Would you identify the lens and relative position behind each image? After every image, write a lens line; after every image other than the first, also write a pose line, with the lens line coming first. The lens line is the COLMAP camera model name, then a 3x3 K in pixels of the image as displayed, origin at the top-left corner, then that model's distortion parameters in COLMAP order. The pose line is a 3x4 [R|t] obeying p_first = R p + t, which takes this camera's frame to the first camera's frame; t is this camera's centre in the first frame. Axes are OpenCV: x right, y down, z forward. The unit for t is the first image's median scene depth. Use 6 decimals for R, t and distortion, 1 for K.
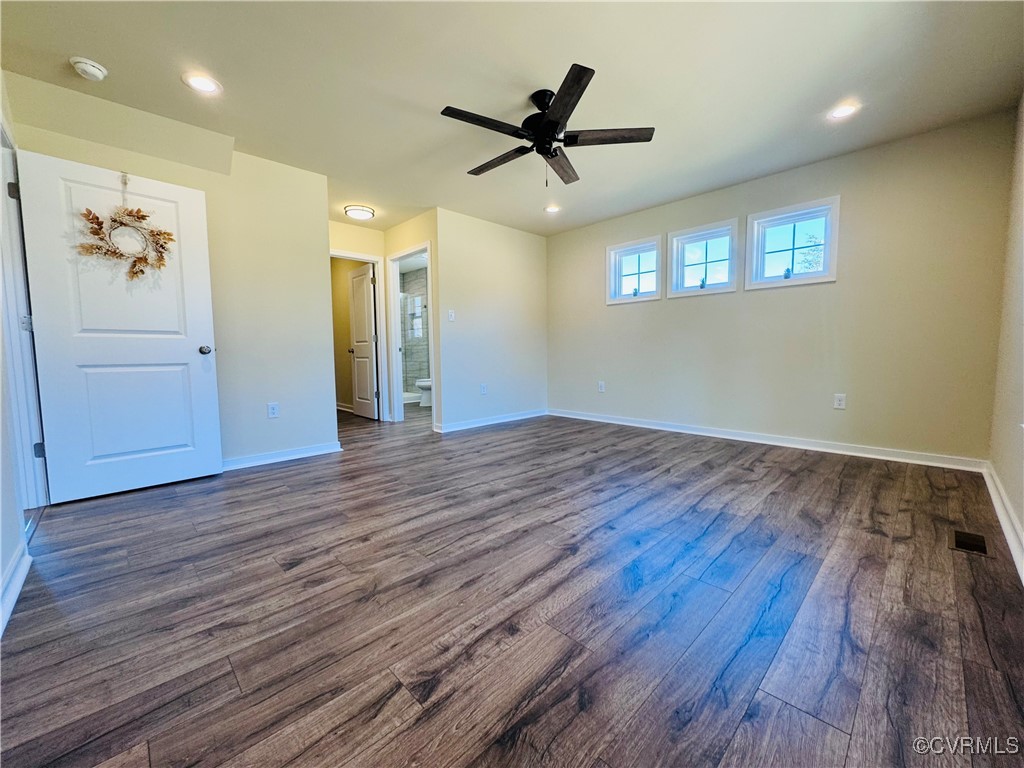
lens RADIAL K [[408.7, 0, 516.7], [0, 408.7, 376.1], [0, 0, 1]] dist [0.000645, -0.000199]
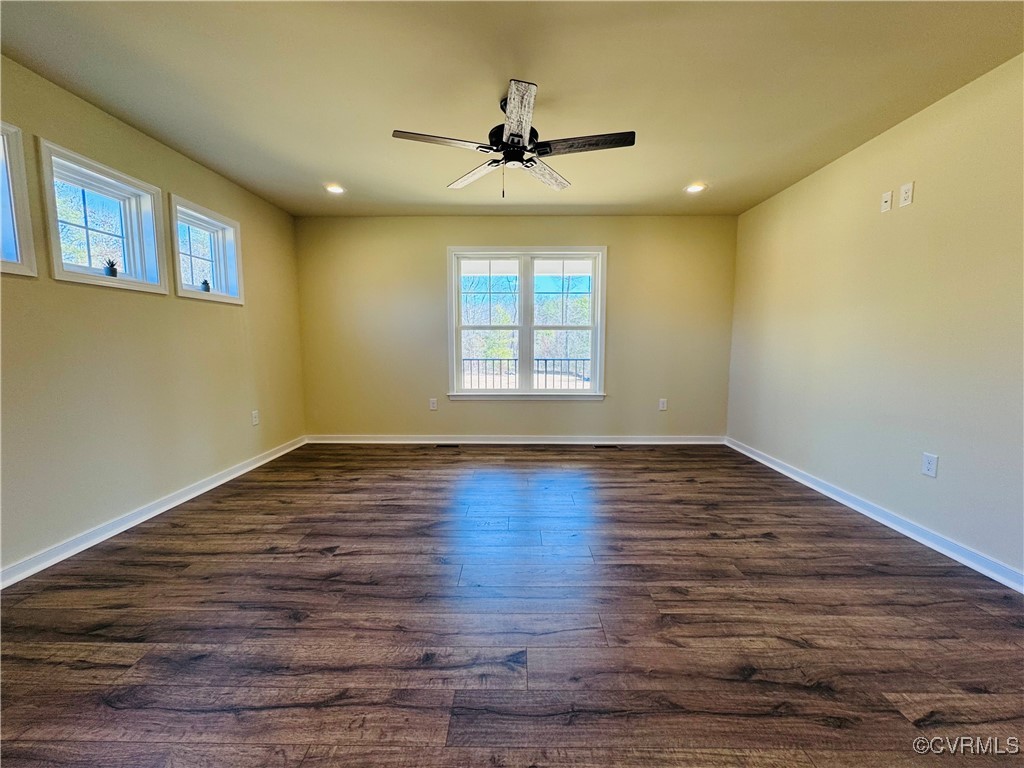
lens RADIAL K [[408.7, 0, 517.2], [0, 408.7, 385.9], [0, 0, 1]] dist [0.000645, -0.000199]
pose [[-0.706218, -0.065312, 0.704975, -0.619968], [0.050722, 0.988510, 0.142391, -0.192308], [-0.706175, 0.136317, -0.694791, 1.736940]]
